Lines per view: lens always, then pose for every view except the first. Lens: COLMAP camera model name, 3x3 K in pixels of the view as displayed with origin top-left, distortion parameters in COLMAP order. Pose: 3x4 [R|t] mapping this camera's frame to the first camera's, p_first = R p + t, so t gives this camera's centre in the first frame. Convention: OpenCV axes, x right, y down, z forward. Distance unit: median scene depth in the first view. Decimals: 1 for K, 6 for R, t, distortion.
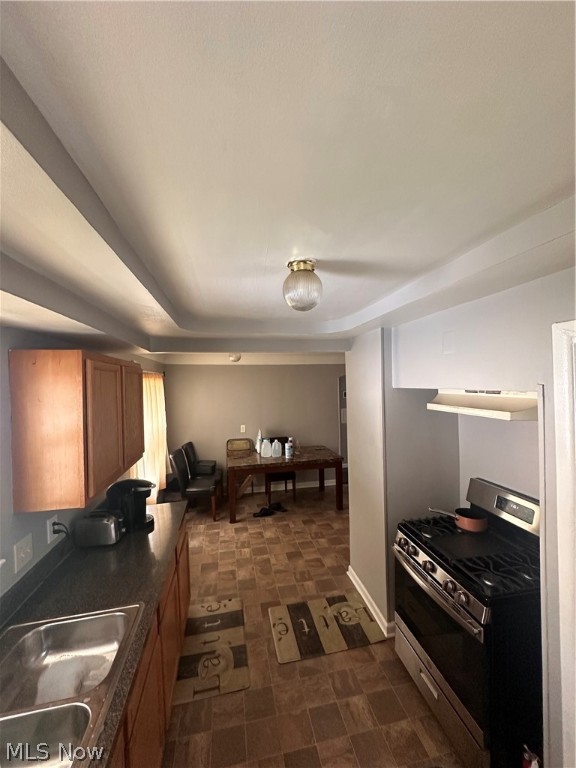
lens RADIAL K [[311.0, 0, 290.1], [0, 311.0, 382.5], [0, 0, 1]] dist [0.000256, 0.000016]
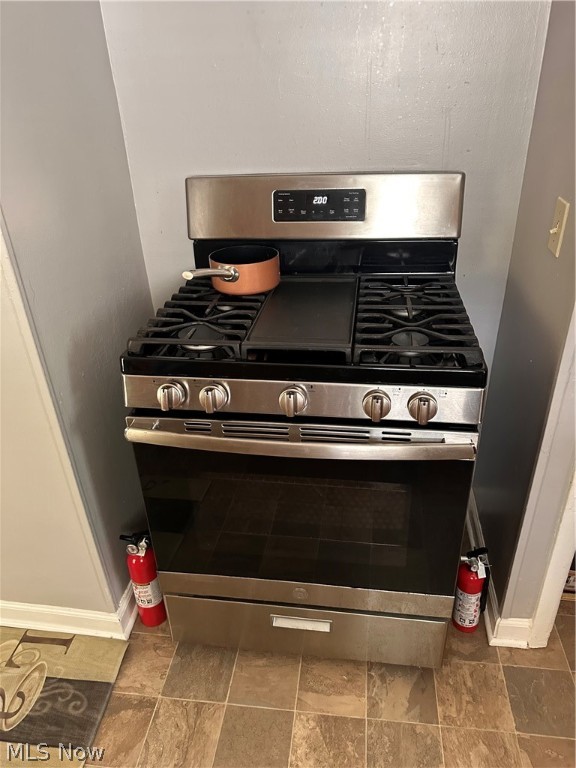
lens RADIAL K [[546.3, 0, 288.0], [0, 546.3, 383.4], [0, 0, 1]] dist [-0.007619, -0.001831]
pose [[0.328882, -0.451802, 0.829283, -0.059787], [0.044252, 0.884542, 0.464358, 0.251082], [-0.943333, -0.116021, 0.310904, 0.726750]]
